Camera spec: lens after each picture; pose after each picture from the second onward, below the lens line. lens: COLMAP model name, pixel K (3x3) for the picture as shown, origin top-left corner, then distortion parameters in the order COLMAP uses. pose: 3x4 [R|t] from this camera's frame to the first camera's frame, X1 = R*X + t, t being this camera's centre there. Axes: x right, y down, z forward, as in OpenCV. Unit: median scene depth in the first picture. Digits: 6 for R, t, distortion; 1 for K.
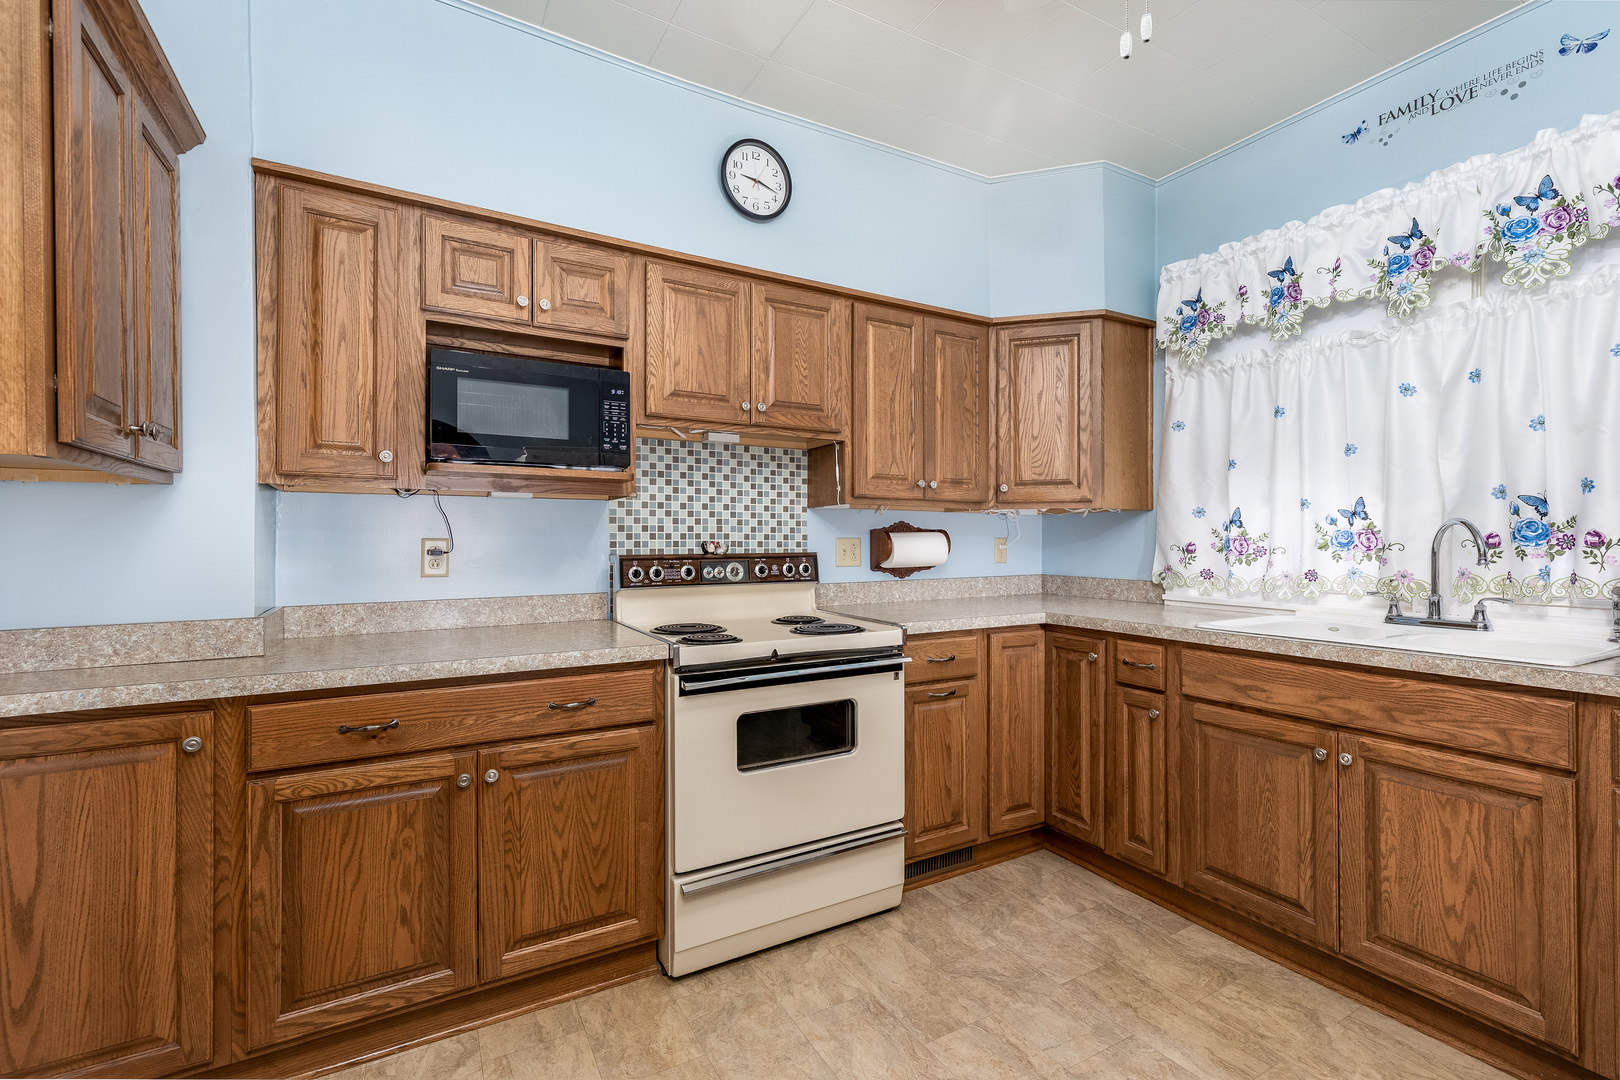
lens RADIAL K [[735.0, 0, 818.2], [0, 735.0, 538.4], [0, 0, 1]] dist [0.018044, -0.000639]
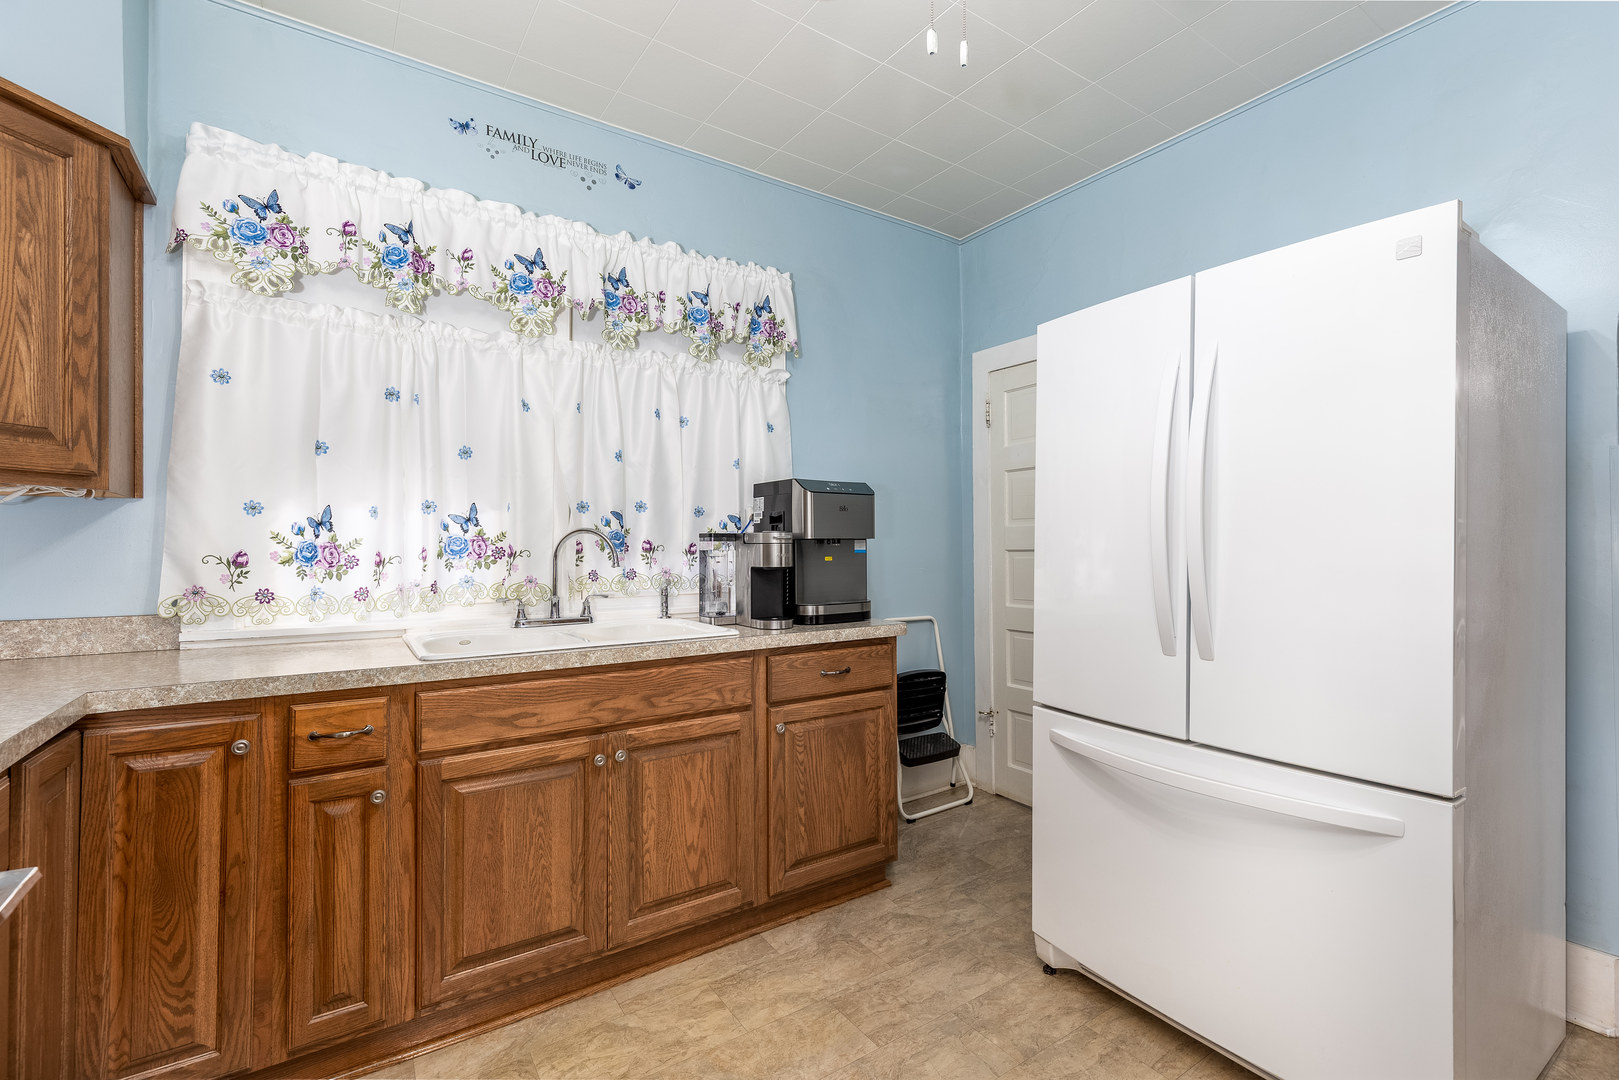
lens RADIAL K [[734.6, 0, 818.3], [0, 734.6, 541.9], [0, 0, 1]] dist [0.018044, -0.000639]
pose [[-0.083440, 0.010029, 0.996462, -0.297585], [0.003130, 0.999947, -0.009802, 0.006729], [-0.996508, 0.002301, -0.083467, 0.695509]]
